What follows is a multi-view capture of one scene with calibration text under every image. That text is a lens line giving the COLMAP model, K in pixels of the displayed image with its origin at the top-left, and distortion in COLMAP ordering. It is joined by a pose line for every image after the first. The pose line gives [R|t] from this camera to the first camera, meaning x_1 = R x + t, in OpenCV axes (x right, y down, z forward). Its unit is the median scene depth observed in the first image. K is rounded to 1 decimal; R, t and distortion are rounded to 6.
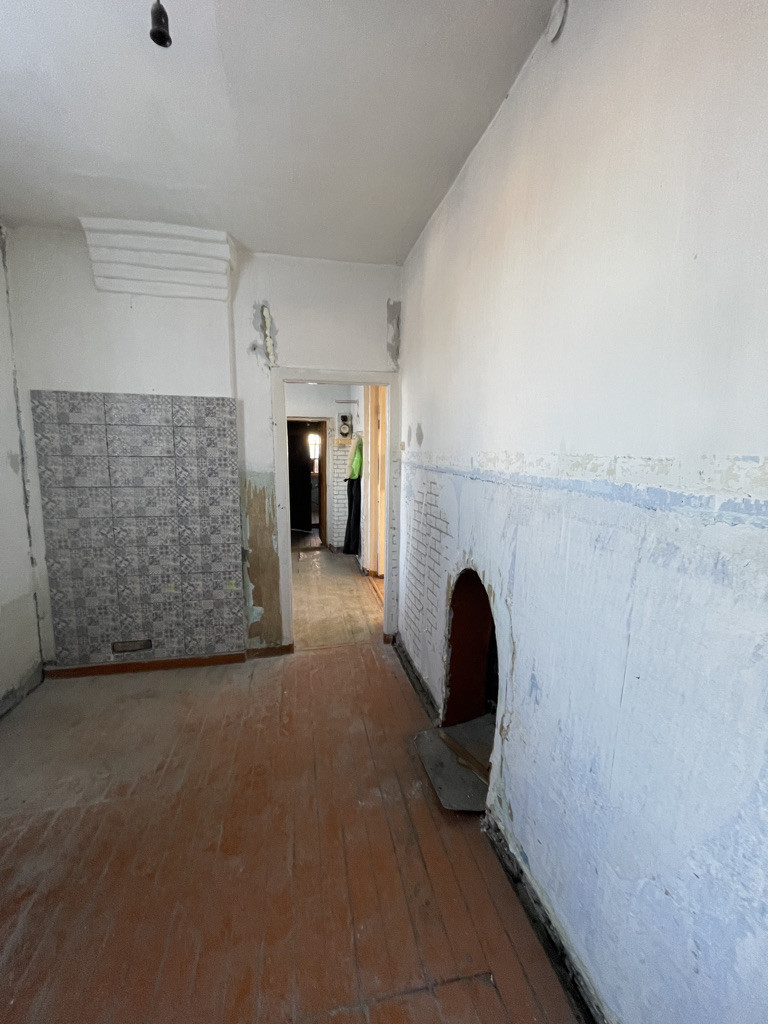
lens RADIAL K [[411.3, 0, 384.0], [0, 411.3, 512.0], [0, 0, 1]] dist [-0.000119, 0.000038]
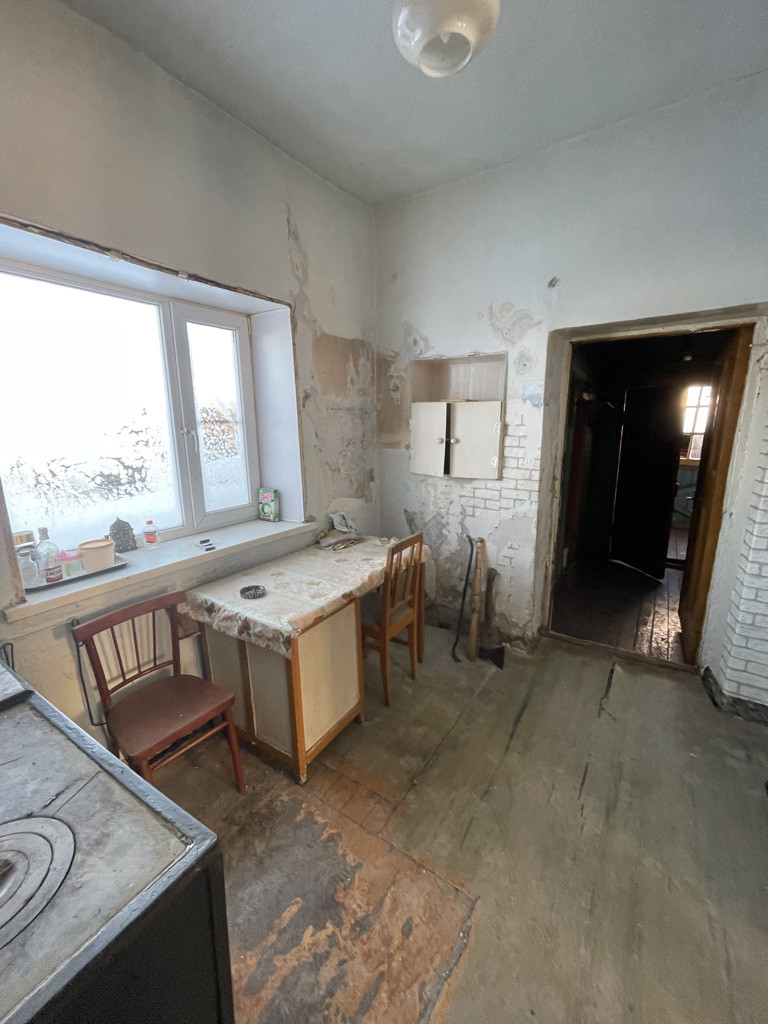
lens RADIAL K [[411.3, 0, 384.0], [0, 411.3, 512.0], [0, 0, 1]] dist [-0.000119, 0.000038]
pose [[0.693092, 0.121832, -0.710479, -0.074618], [-0.079108, 0.992516, 0.093022, -0.060205], [0.716495, -0.008268, 0.697543, 0.455224]]
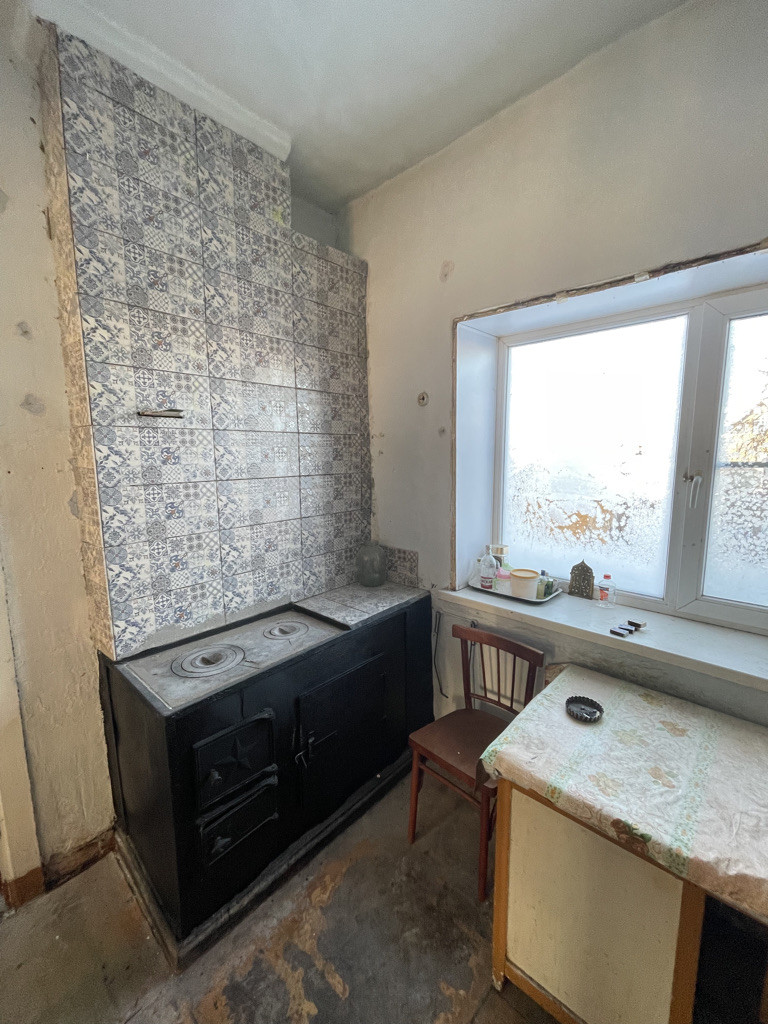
lens RADIAL K [[411.3, 0, 384.0], [0, 411.3, 512.0], [0, 0, 1]] dist [-0.000119, 0.000038]
pose [[-0.807989, 0.063269, -0.585791, -0.208436], [-0.105650, 0.962546, 0.249686, -0.142613], [0.579648, 0.263632, -0.771042, 0.849484]]
